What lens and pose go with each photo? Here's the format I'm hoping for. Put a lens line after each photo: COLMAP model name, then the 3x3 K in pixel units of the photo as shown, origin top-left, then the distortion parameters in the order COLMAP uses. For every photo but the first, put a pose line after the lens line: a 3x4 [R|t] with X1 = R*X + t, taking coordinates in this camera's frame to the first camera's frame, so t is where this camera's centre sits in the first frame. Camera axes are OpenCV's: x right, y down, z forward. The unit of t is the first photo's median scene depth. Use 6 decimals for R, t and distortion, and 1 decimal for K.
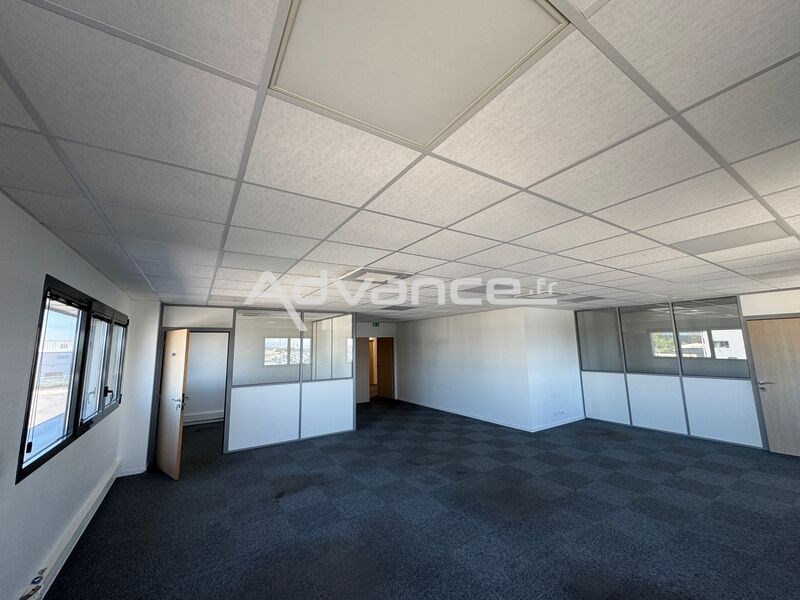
lens RADIAL K [[318.0, 0, 401.2], [0, 318.0, 299.3], [0, 0, 1]] dist [-0.003262, 0.000129]
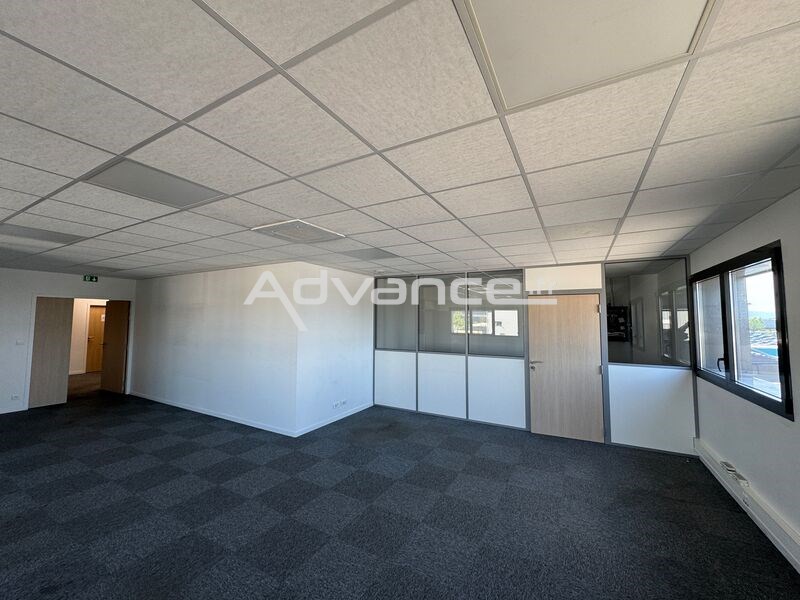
lens RADIAL K [[318.0, 0, 401.2], [0, 318.0, 299.3], [0, 0, 1]] dist [-0.003262, 0.000129]
pose [[0.880260, 0.056934, 0.471063, 0.234979], [-0.093073, 0.994207, 0.053762, 0.044775], [-0.465273, -0.091168, 0.880460, 0.254443]]
